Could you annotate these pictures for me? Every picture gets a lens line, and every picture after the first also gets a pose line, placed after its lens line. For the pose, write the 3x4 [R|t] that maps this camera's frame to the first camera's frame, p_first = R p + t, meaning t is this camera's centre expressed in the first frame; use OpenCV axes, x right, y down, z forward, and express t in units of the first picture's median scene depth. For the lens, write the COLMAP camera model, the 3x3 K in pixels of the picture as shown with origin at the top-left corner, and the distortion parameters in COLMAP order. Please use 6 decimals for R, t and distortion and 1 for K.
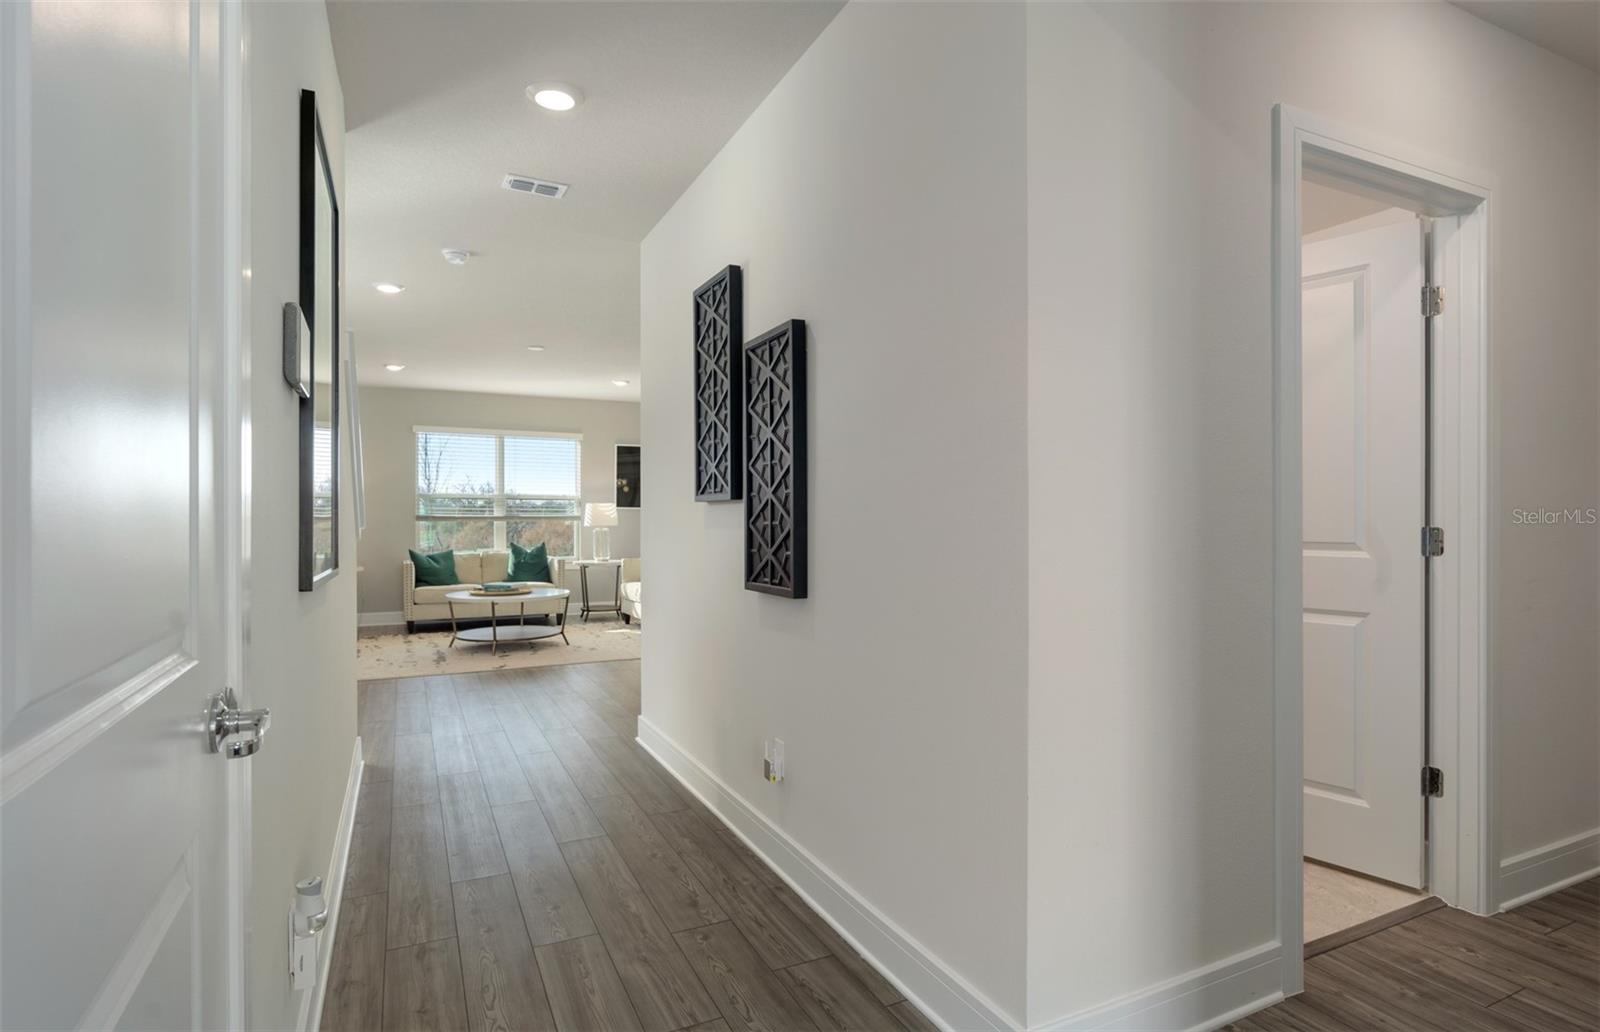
lens RADIAL K [[842.0, 0, 807.6], [0, 842.0, 509.2], [0, 0, 1]] dist [0.001253, -0.000247]
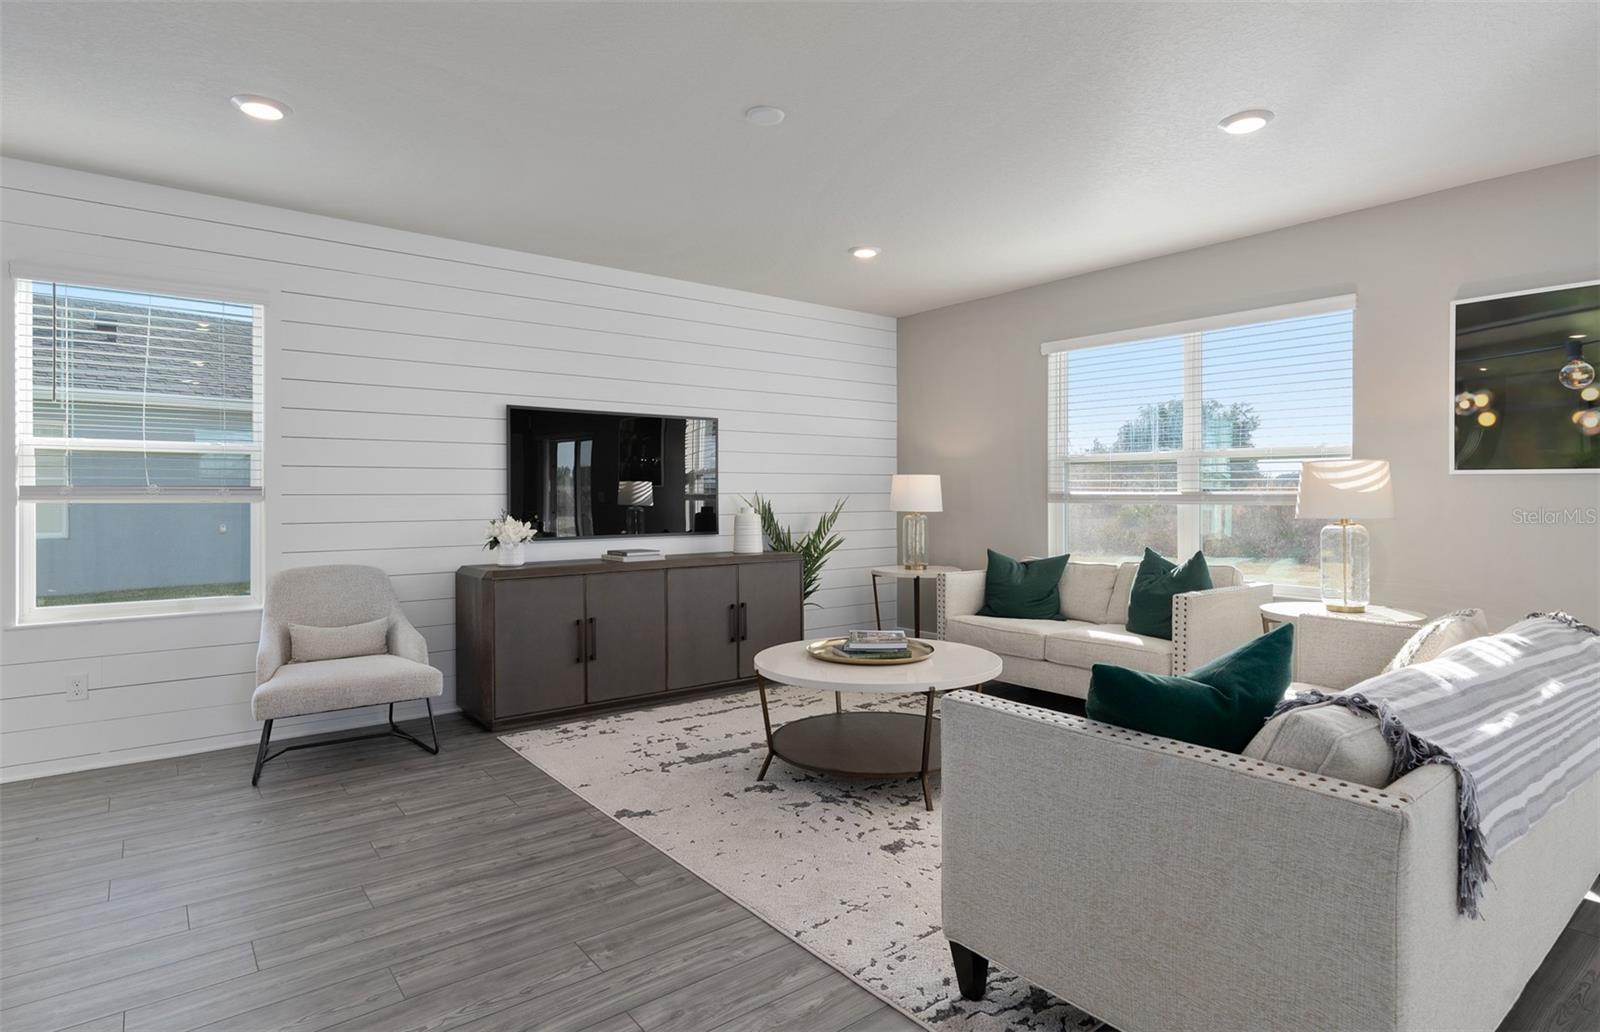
lens RADIAL K [[842.0, 0, 807.6], [0, 842.0, 509.2], [0, 0, 1]] dist [0.001253, -0.000247]
pose [[0.213882, 0.015158, -0.976742, 0.080056], [0.008285, 0.999815, 0.017330, 0.006656], [0.976824, -0.011799, 0.213717, 0.642826]]
